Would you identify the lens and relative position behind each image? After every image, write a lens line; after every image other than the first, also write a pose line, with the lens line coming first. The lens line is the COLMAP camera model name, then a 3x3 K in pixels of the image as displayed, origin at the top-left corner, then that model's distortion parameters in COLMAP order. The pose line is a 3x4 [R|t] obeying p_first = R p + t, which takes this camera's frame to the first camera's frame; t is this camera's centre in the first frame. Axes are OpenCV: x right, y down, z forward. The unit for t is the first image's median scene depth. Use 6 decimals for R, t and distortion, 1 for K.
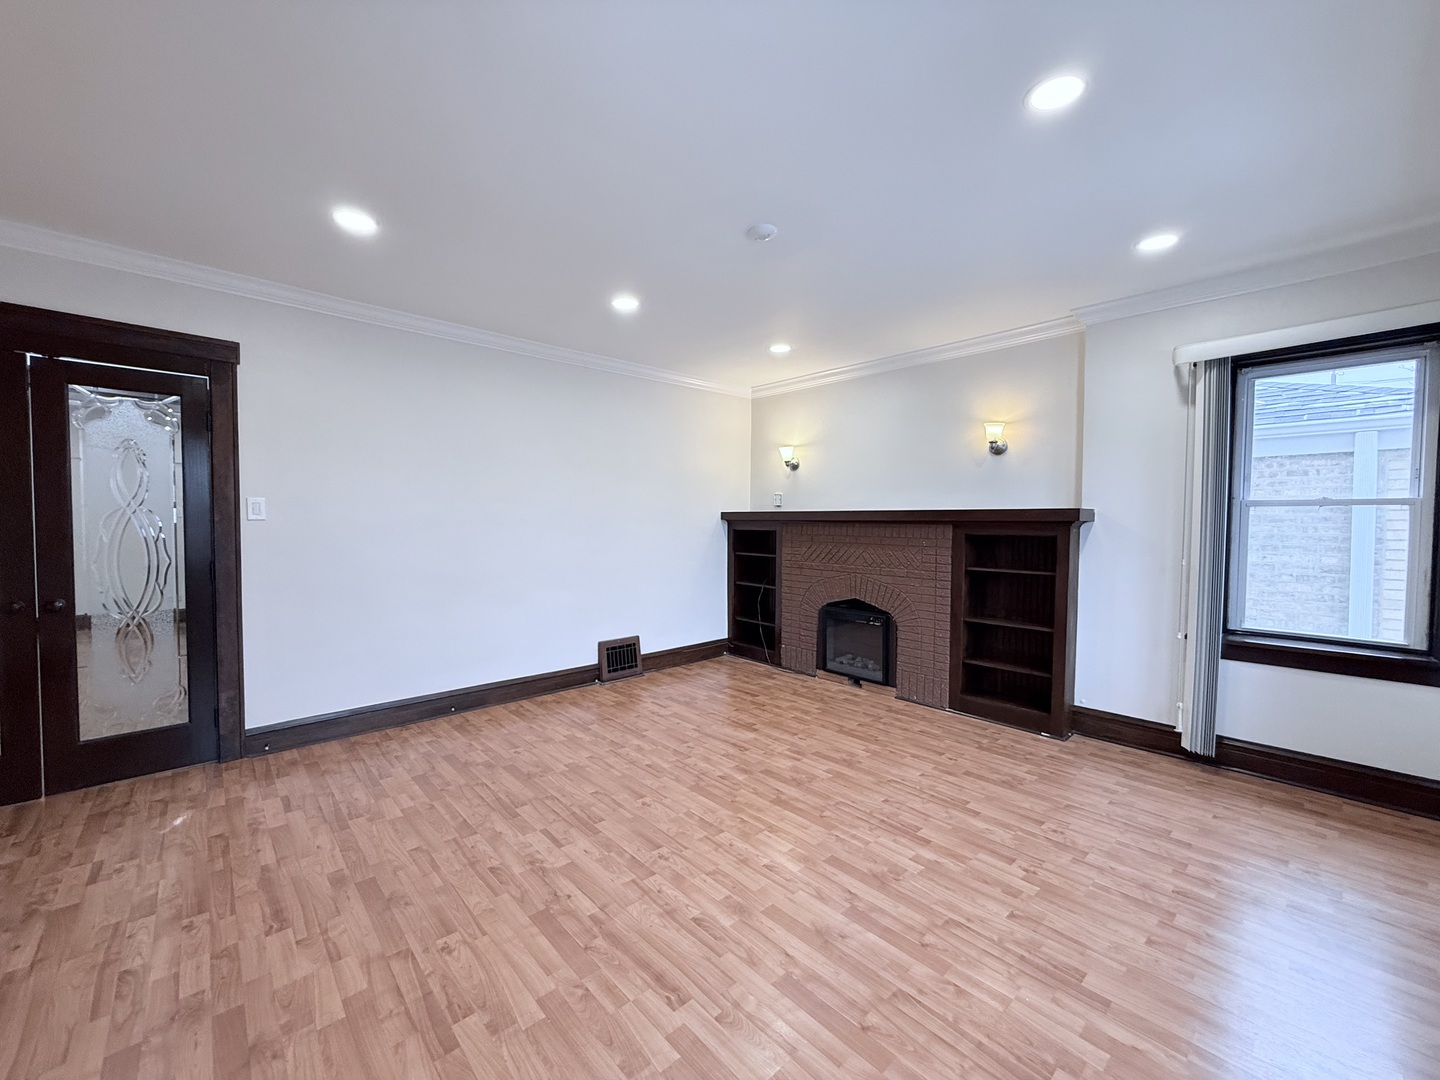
lens RADIAL K [[574.7, 0, 716.3], [0, 574.7, 539.1], [0, 0, 1]] dist [-0.000072, -0.000218]
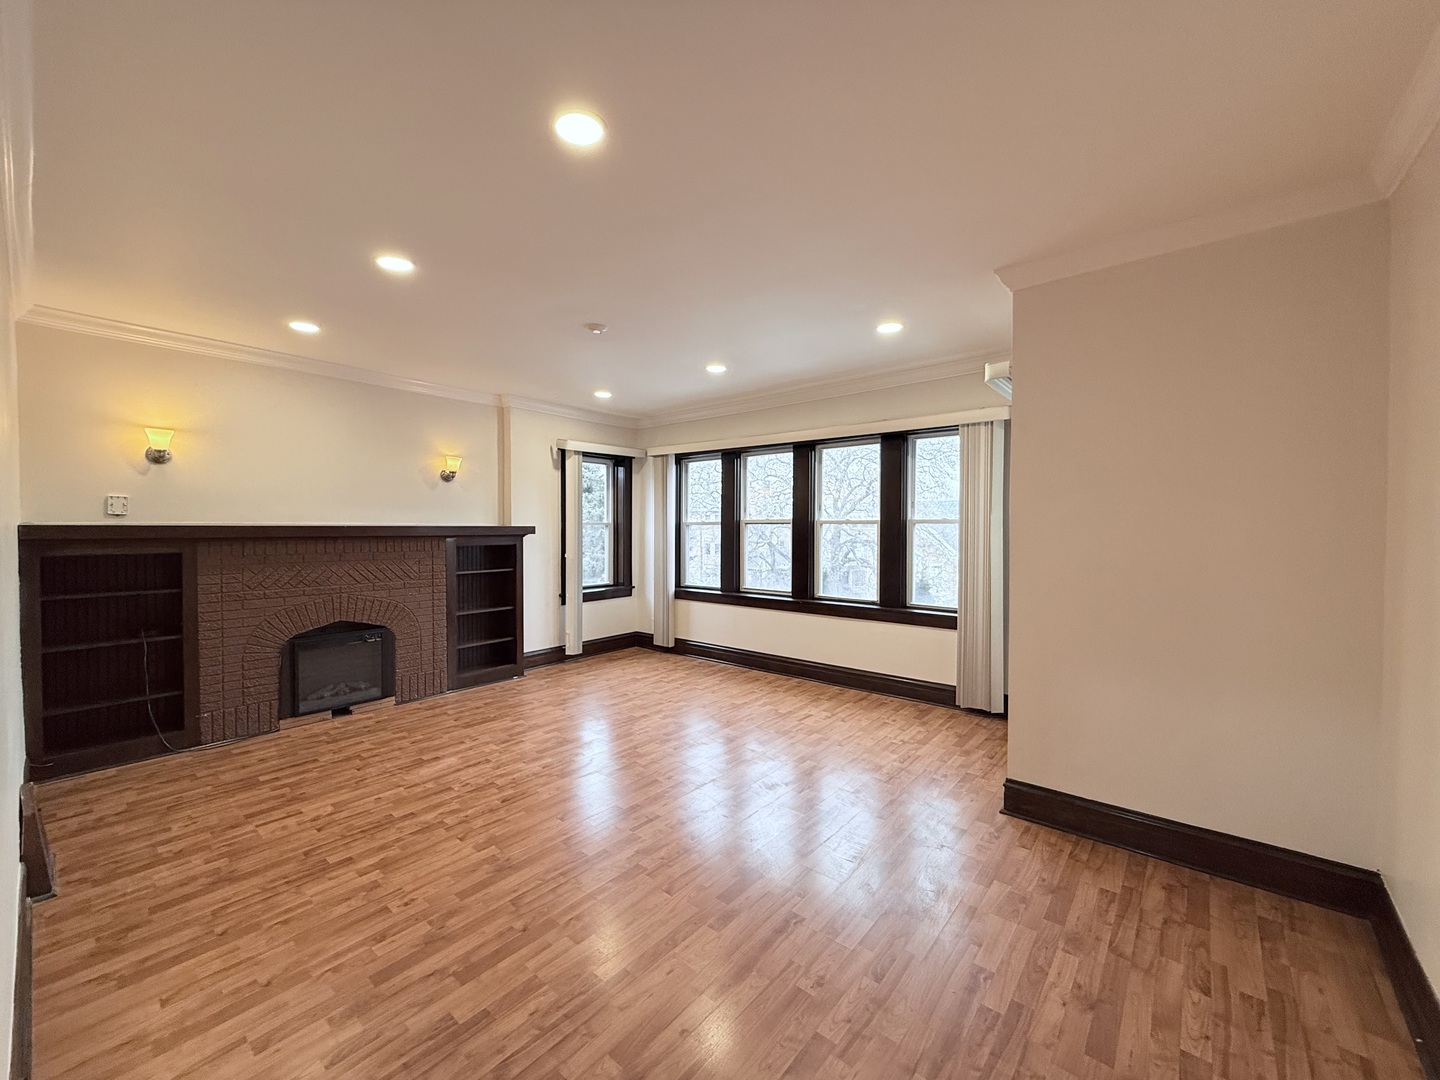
lens RADIAL K [[574.7, 0, 716.3], [0, 574.7, 539.1], [0, 0, 1]] dist [-0.000072, -0.000218]
pose [[-0.130411, -0.031696, 0.990953, -0.950027], [0.026445, 0.999022, 0.035434, -0.056114], [-0.991107, 0.030827, -0.129446, 0.661143]]
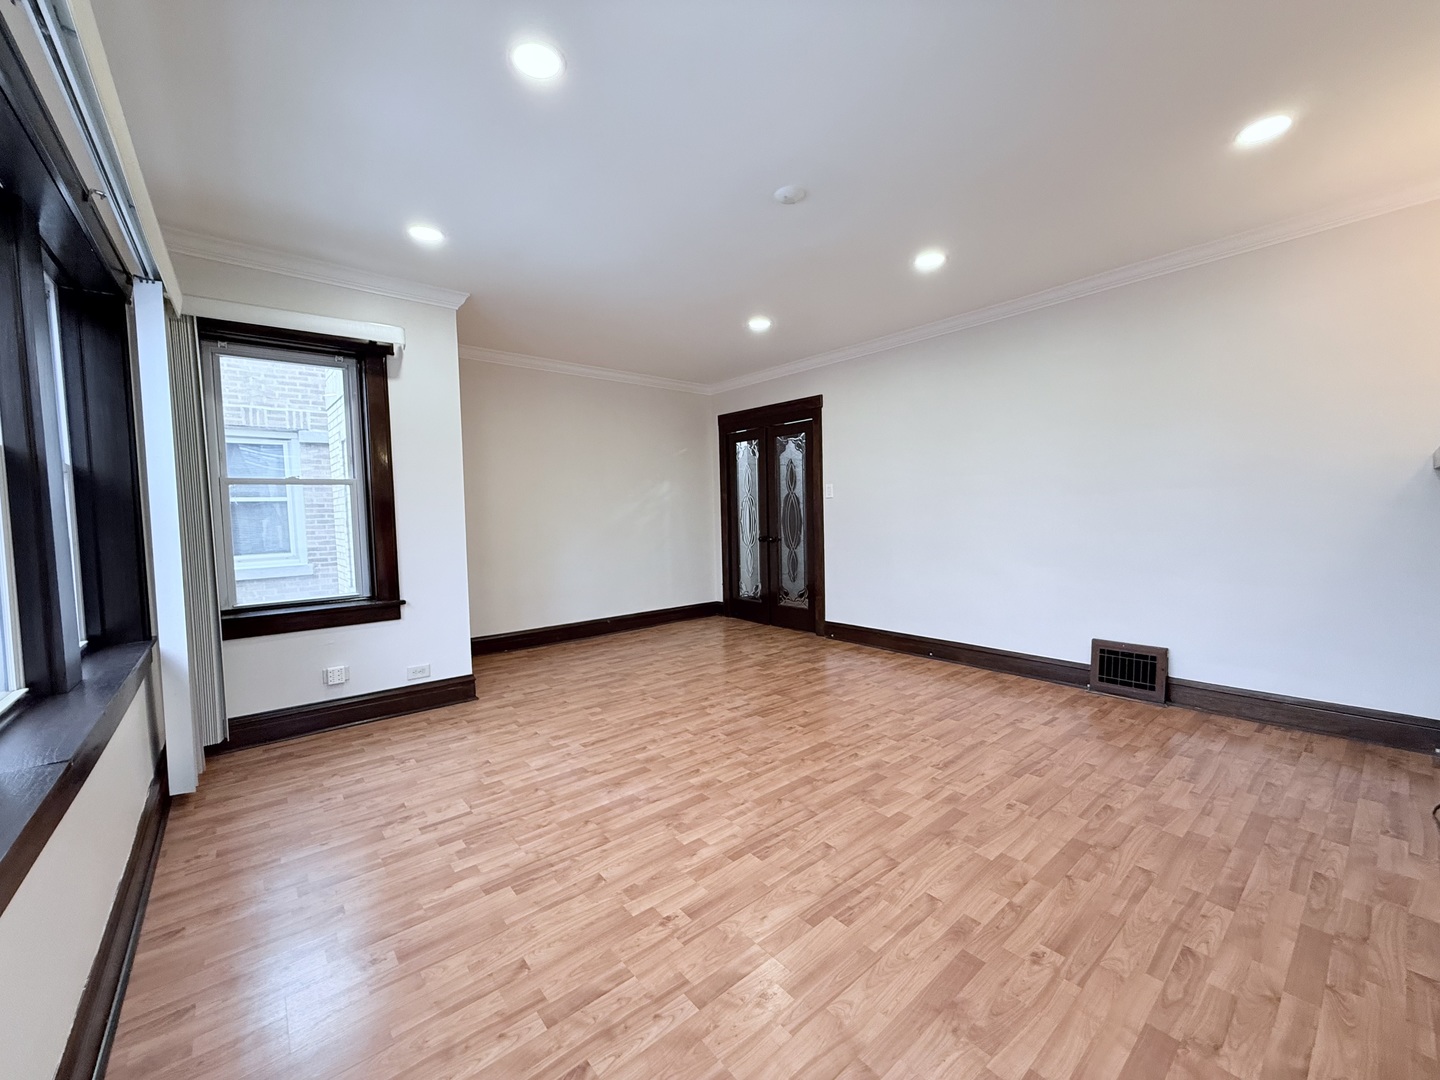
lens RADIAL K [[574.7, 0, 716.3], [0, 574.7, 539.1], [0, 0, 1]] dist [-0.000072, -0.000218]
pose [[-0.045448, 0.047819, -0.997822, 0.798128], [-0.005478, 0.998827, 0.048117, 0.006453], [0.998952, 0.007653, -0.045133, 0.670190]]
